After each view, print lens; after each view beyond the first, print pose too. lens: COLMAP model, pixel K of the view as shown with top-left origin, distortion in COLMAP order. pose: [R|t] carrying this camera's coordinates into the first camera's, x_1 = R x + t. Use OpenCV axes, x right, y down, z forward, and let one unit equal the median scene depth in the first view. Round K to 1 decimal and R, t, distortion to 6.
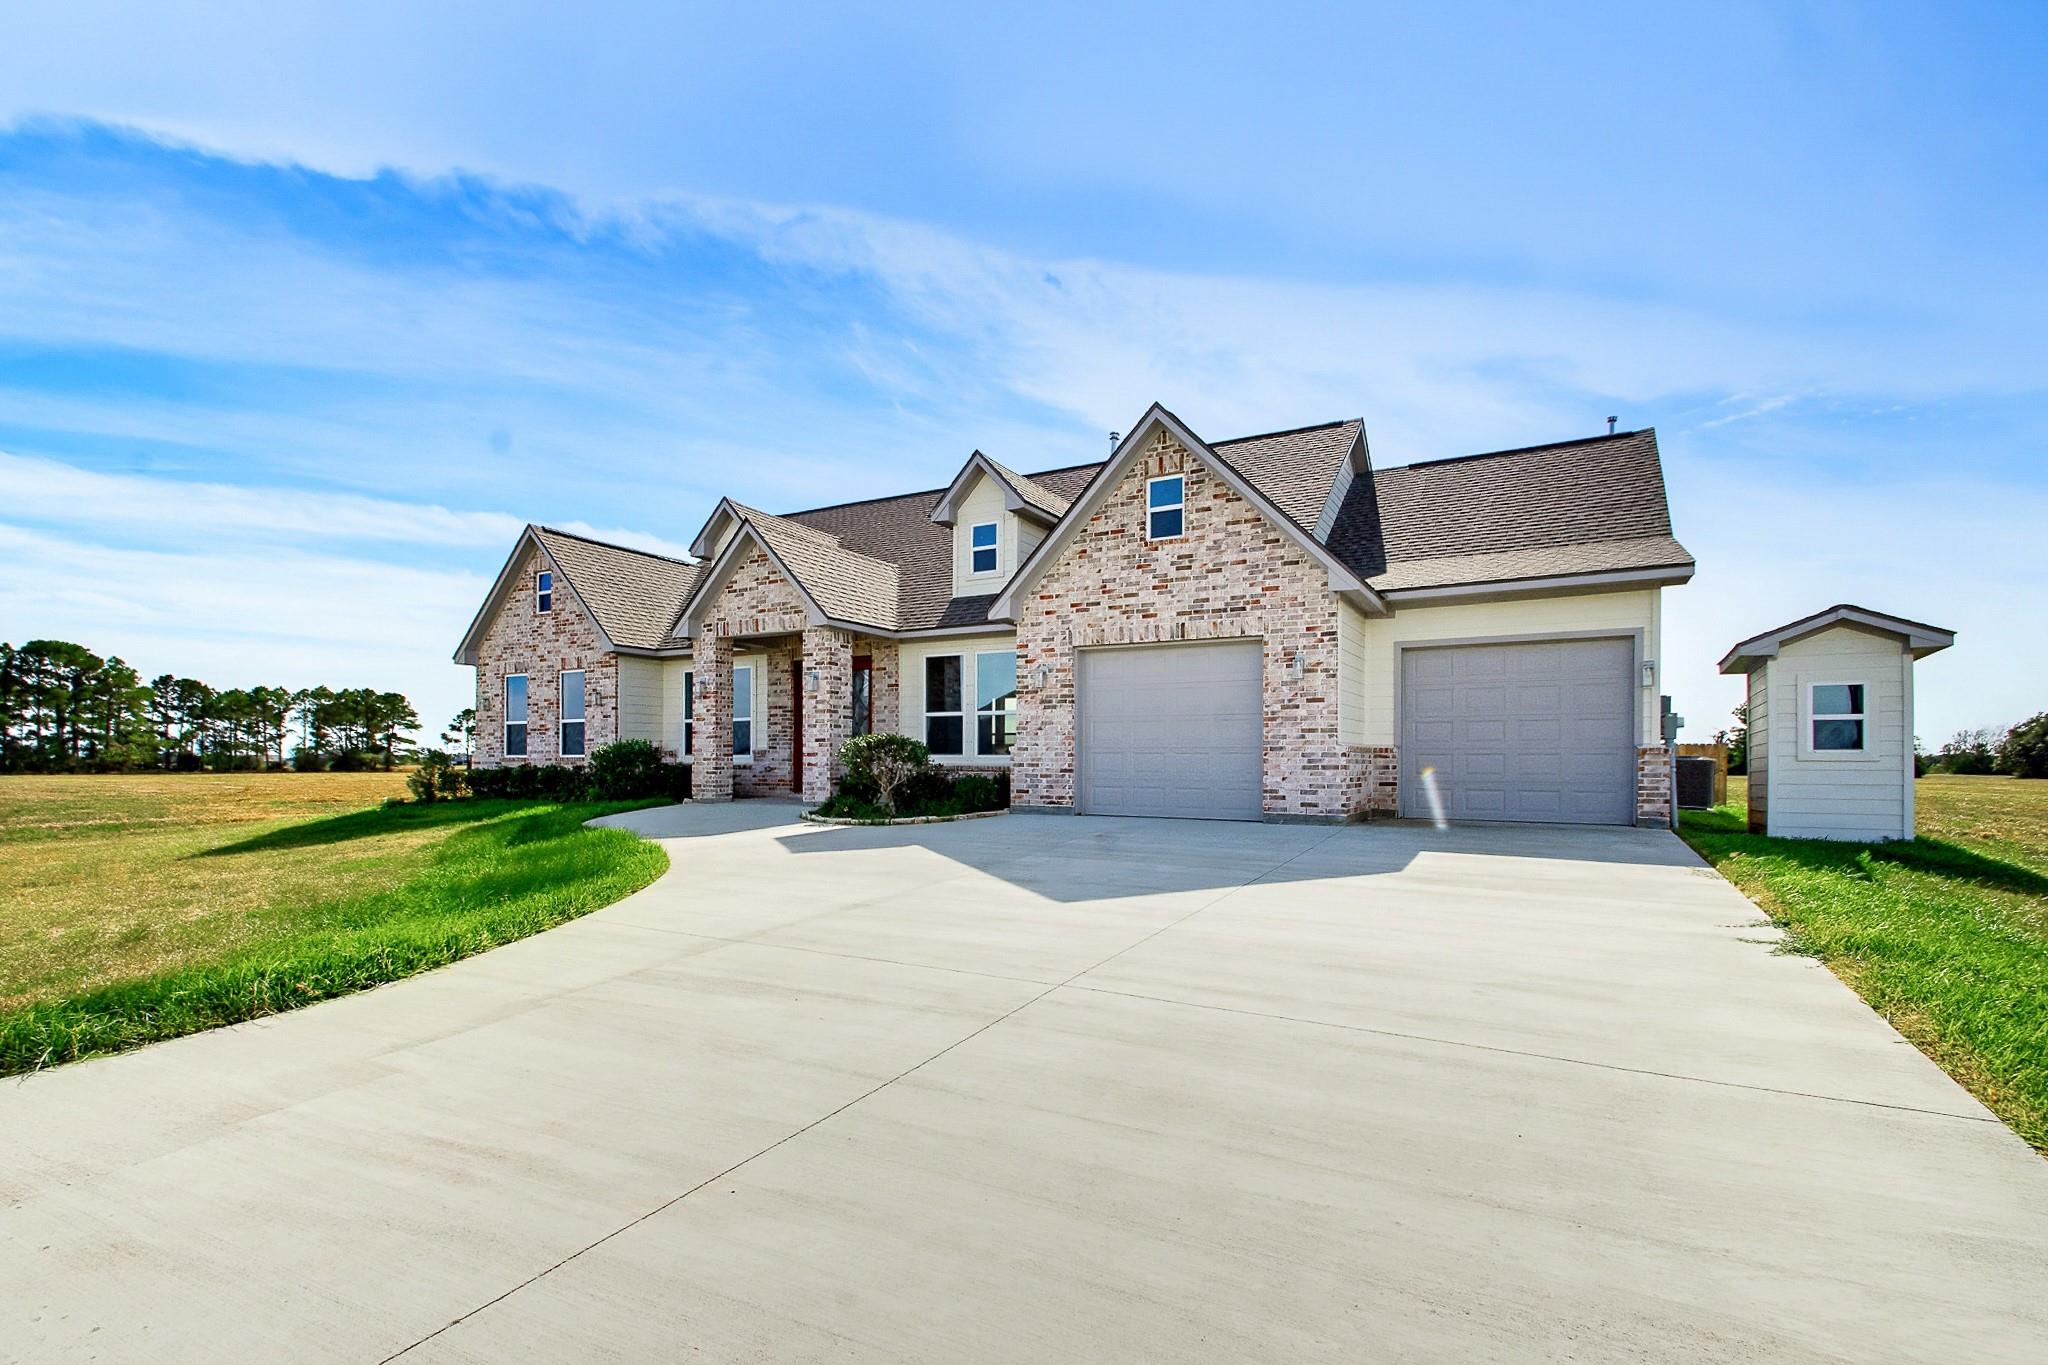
lens RADIAL K [[837.9, 0, 1029.1], [0, 837.9, 738.7], [0, 0, 1]] dist [0.020392, 0.000051]
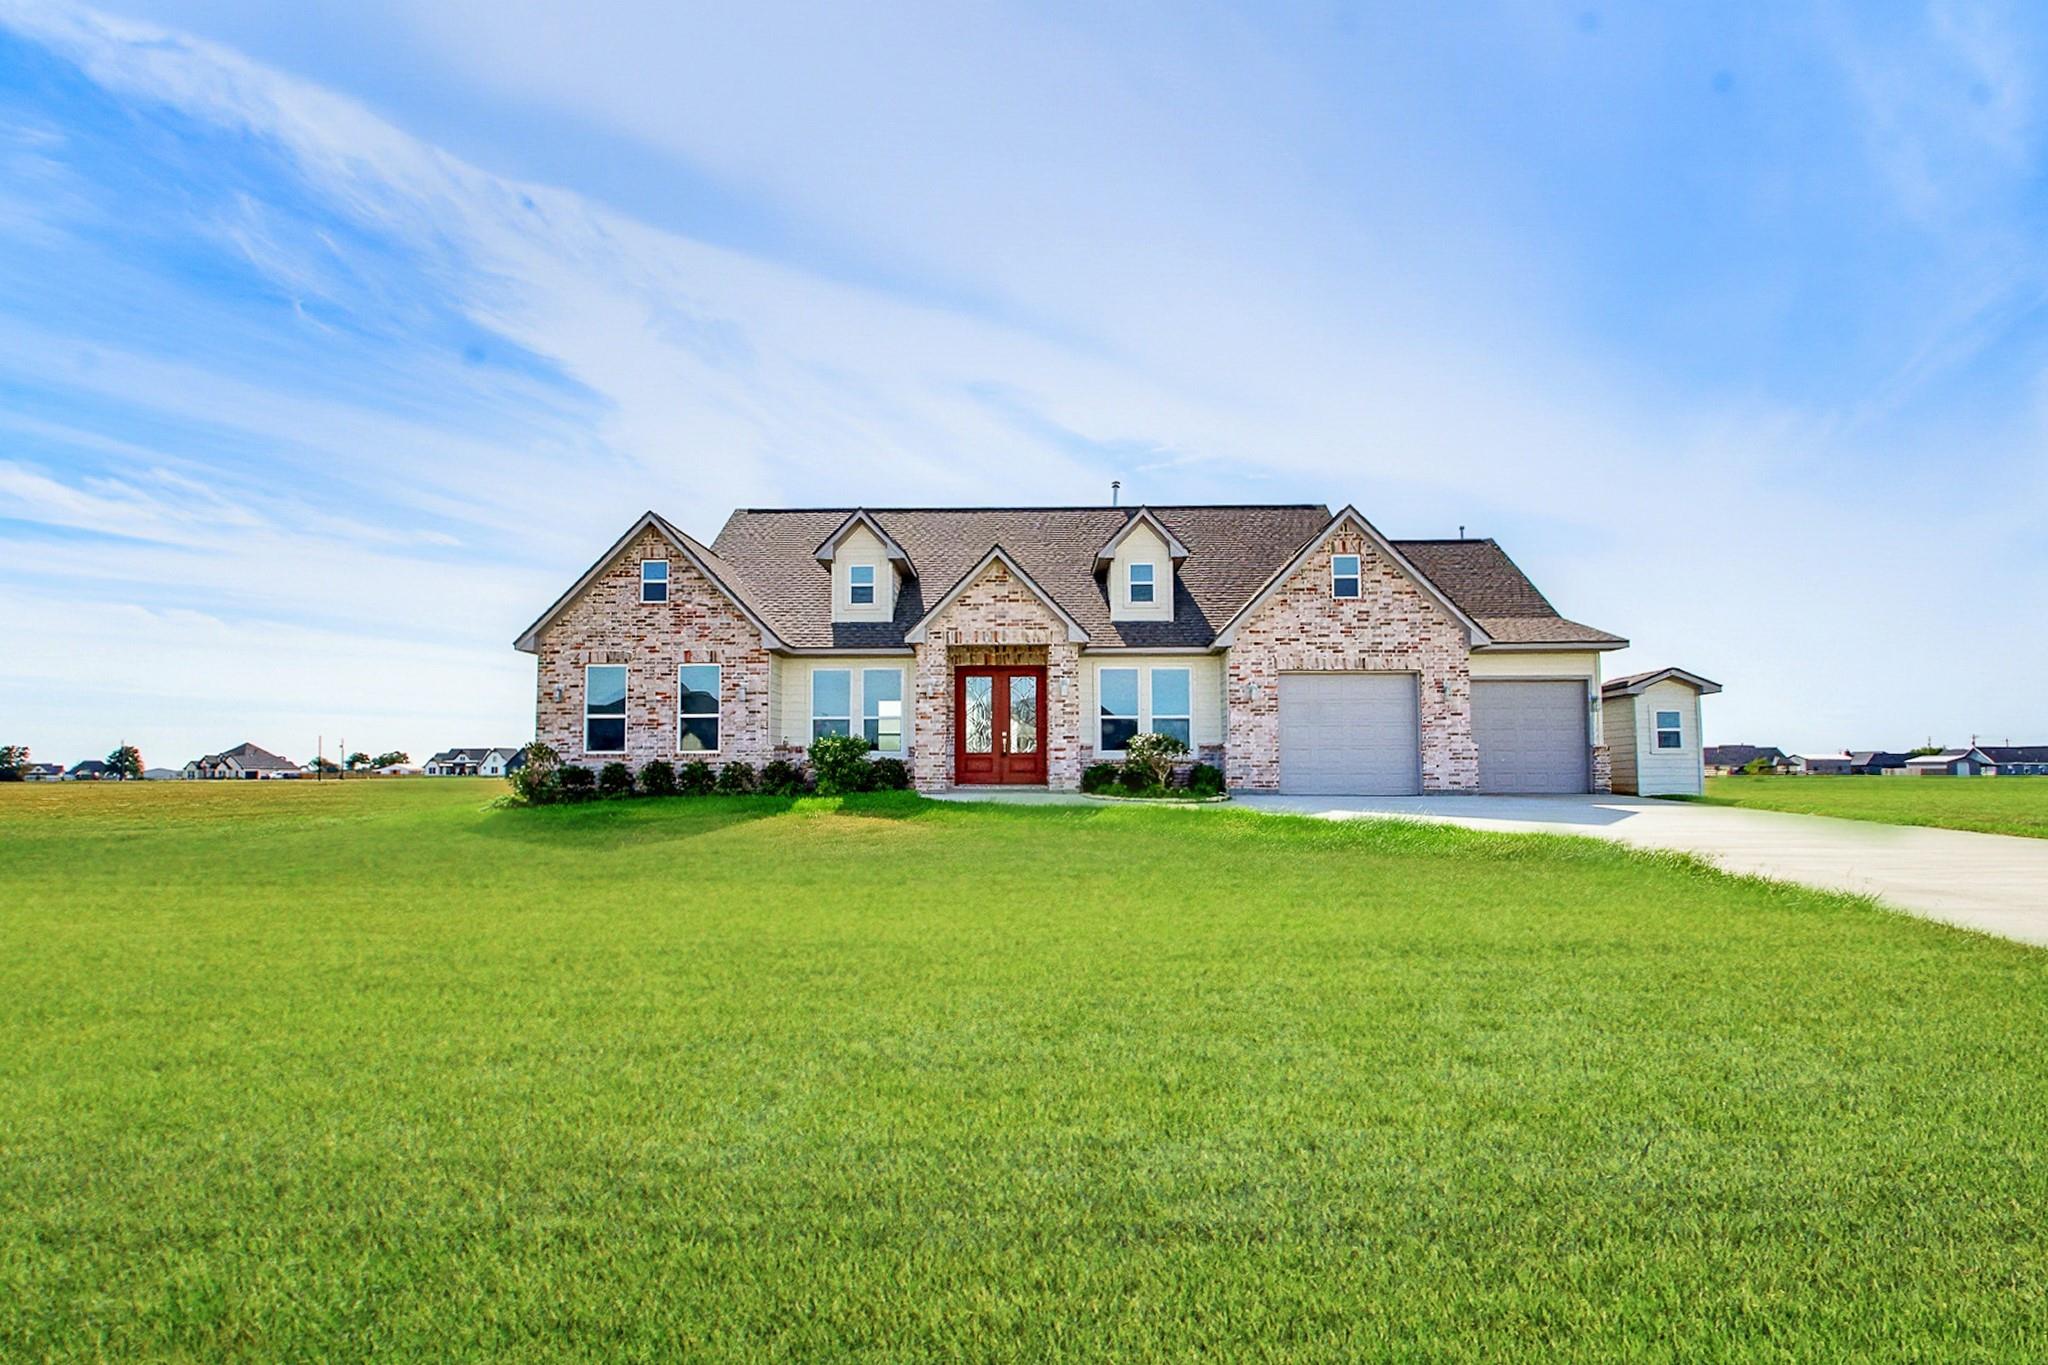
lens RADIAL K [[959.1, 0, 914.1], [0, 959.1, 687.6], [0, 0, 1]] dist [0.002069, -0.000018]
pose [[0.909877, 0.030698, 0.413741, -0.950594], [-0.007273, 0.998286, -0.058073, 0.010673], [-0.414815, 0.049831, 0.908540, -0.135156]]
